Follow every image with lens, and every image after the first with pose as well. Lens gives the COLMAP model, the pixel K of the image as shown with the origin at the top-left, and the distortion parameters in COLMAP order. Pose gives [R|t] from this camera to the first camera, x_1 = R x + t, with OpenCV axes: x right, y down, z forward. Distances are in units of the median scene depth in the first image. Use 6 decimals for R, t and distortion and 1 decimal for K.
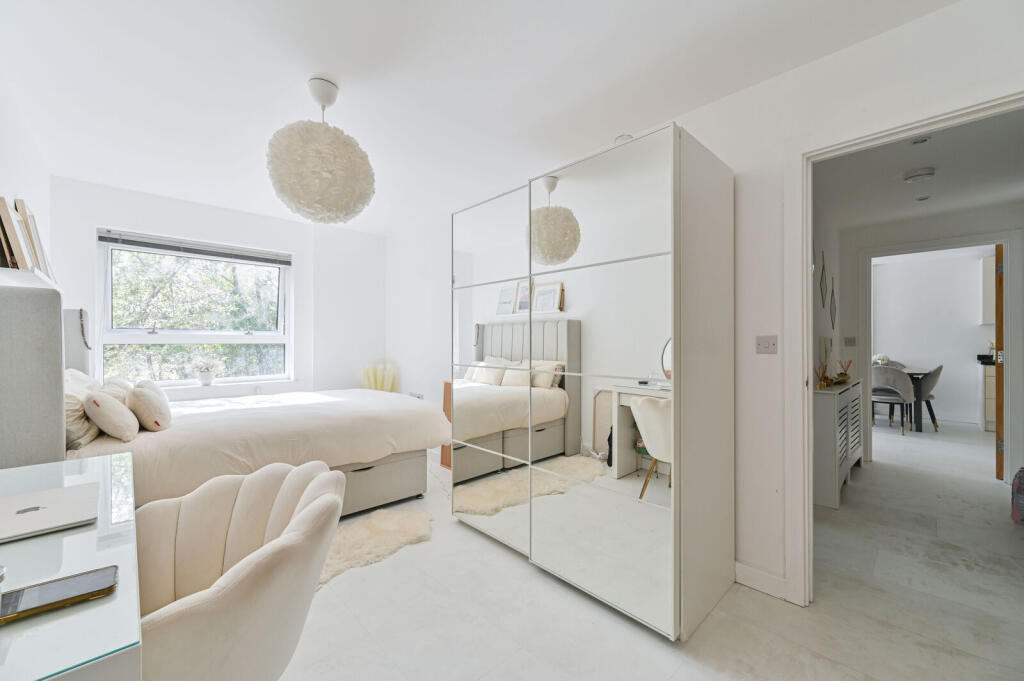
lens RADIAL K [[408.1, 0, 506.8], [0, 408.1, 339.3], [0, 0, 1]] dist [0.000353, 0.000360]
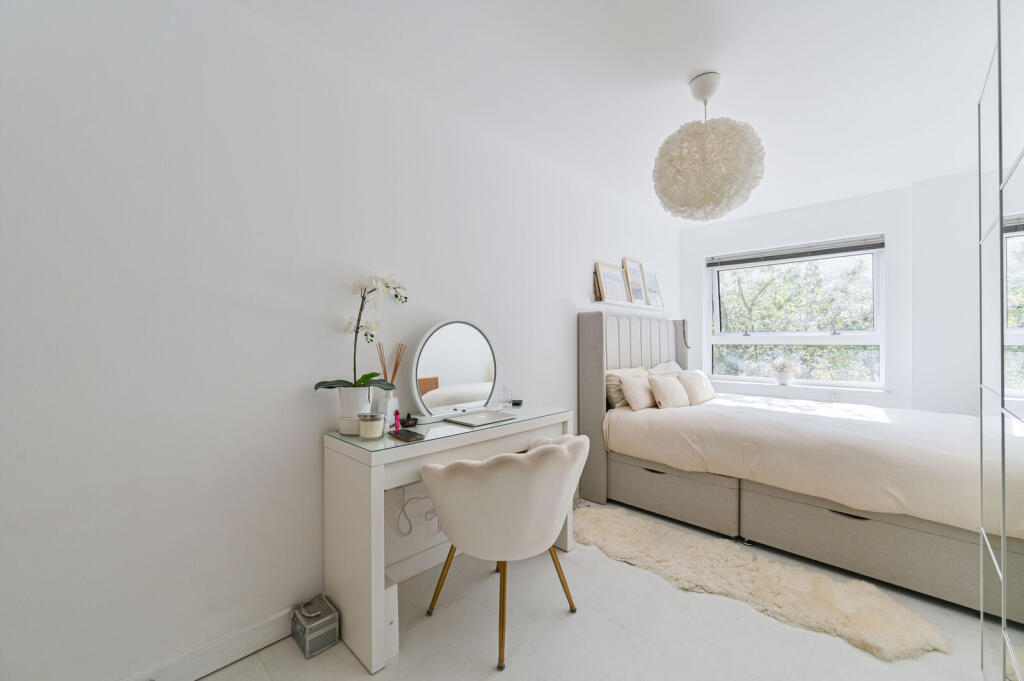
lens RADIAL K [[408.1, 0, 506.8], [0, 408.1, 339.3], [0, 0, 1]] dist [0.000353, 0.000360]
pose [[0.033919, -0.008243, -0.999391, 0.311897], [0.004444, 0.999957, -0.008097, 0.002608], [0.999415, -0.004166, 0.033954, 0.302799]]
